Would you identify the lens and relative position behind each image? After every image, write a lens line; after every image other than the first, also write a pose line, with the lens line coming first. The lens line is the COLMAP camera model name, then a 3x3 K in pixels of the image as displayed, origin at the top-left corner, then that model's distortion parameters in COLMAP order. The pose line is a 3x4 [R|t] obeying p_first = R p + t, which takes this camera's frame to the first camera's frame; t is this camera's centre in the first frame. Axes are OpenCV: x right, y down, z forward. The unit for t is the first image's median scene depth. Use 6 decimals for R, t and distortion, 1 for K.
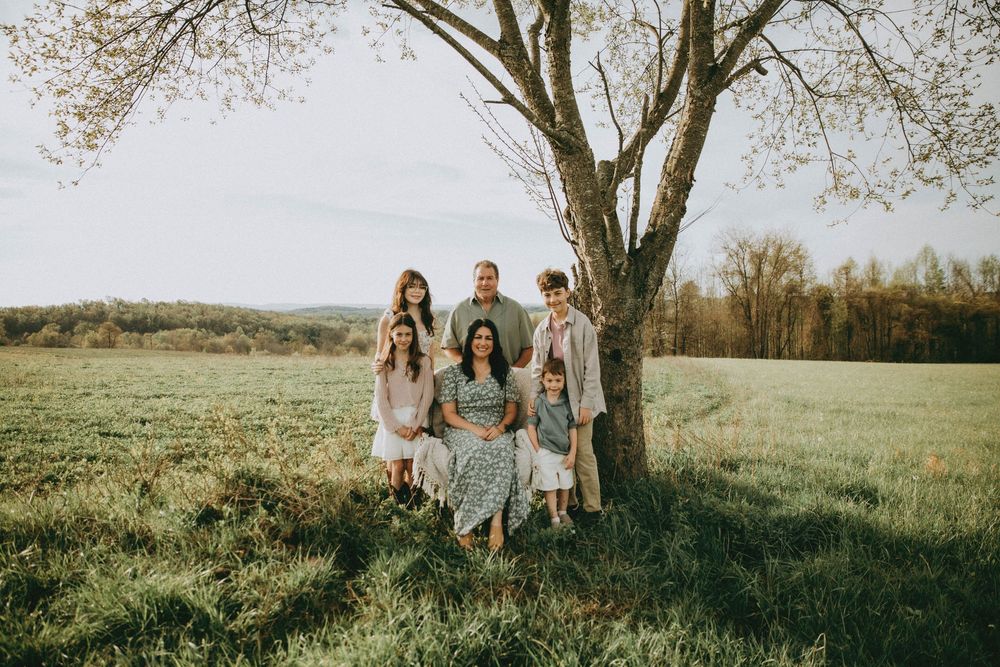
lens RADIAL K [[683.3, 0, 500.0], [0, 683.3, 333.5], [0, 0, 1]] dist [-0.116269, 0.088317]
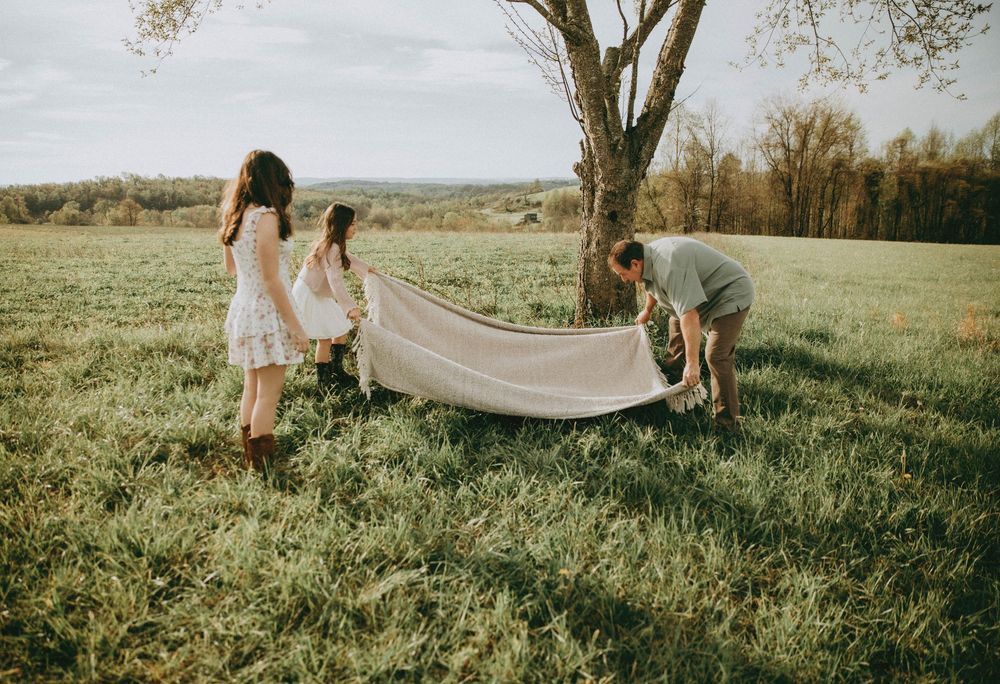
lens RADIAL K [[703.3, 0, 483.8], [0, 703.3, 342.6], [0, 0, 1]] dist [-0.114577, 0.097401]
pose [[0.998136, 0.012888, -0.059659, 0.016032], [-0.001463, 0.982223, 0.187710, 0.020042], [0.061017, -0.187273, 0.980411, -0.287225]]
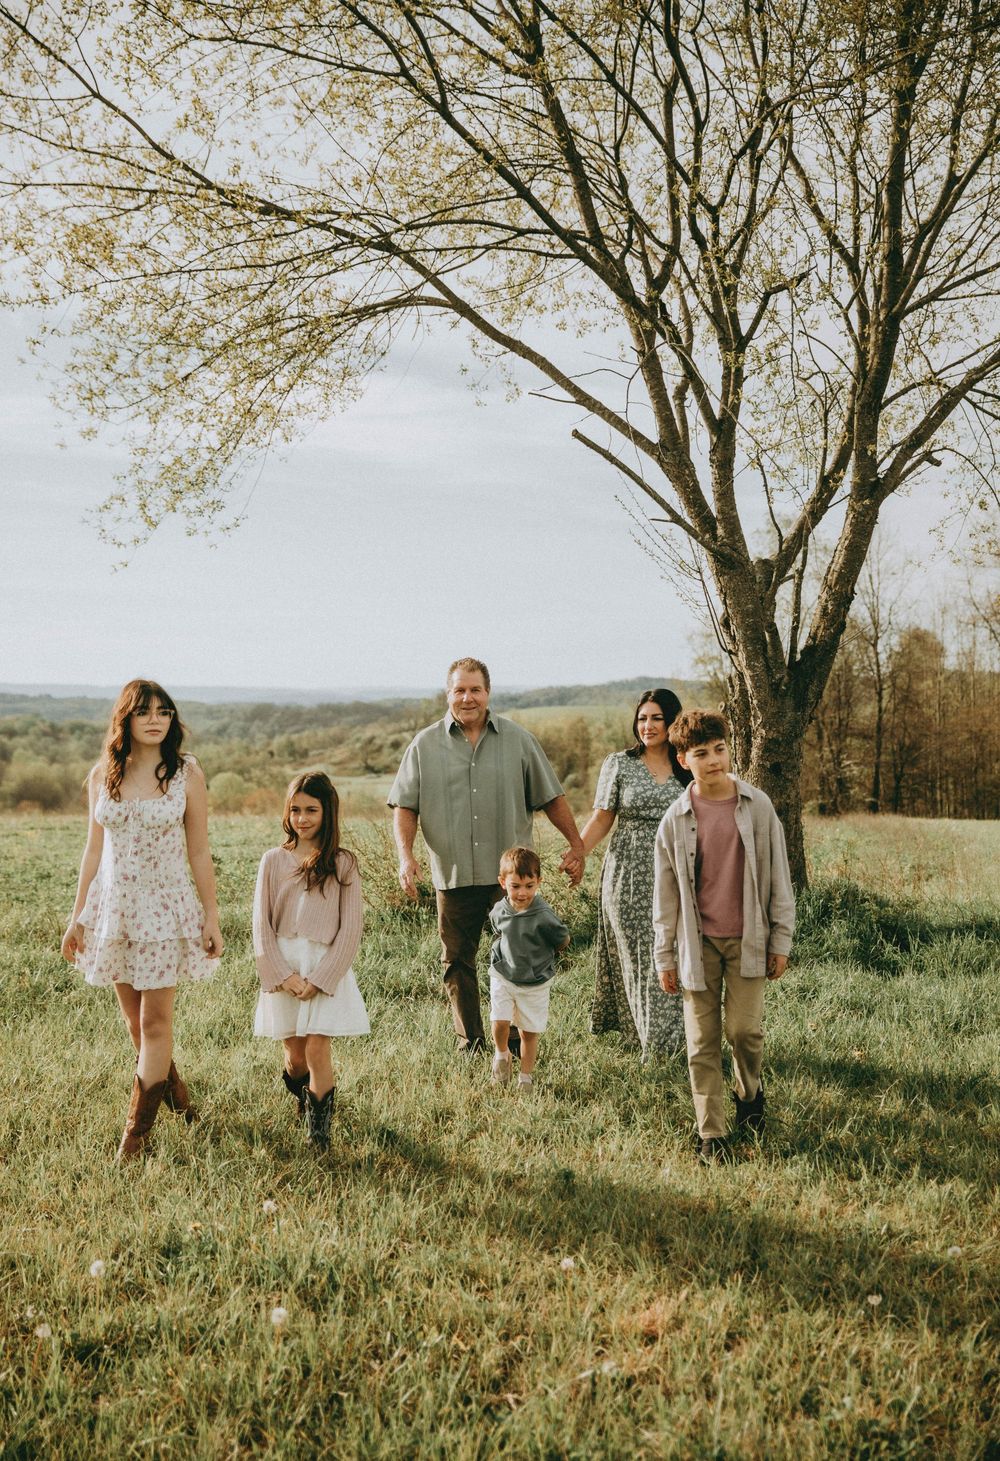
lens RADIAL K [[1807.7, 0, 527.3], [0, 1807.7, 736.9], [0, 0, 1]] dist [0.098601, 0.018868]
pose [[0.998205, 0.003528, 0.059788, -0.352695], [-0.002581, 0.999870, -0.015906, 0.028901], [-0.059837, 0.015723, 0.998084, -1.632862]]
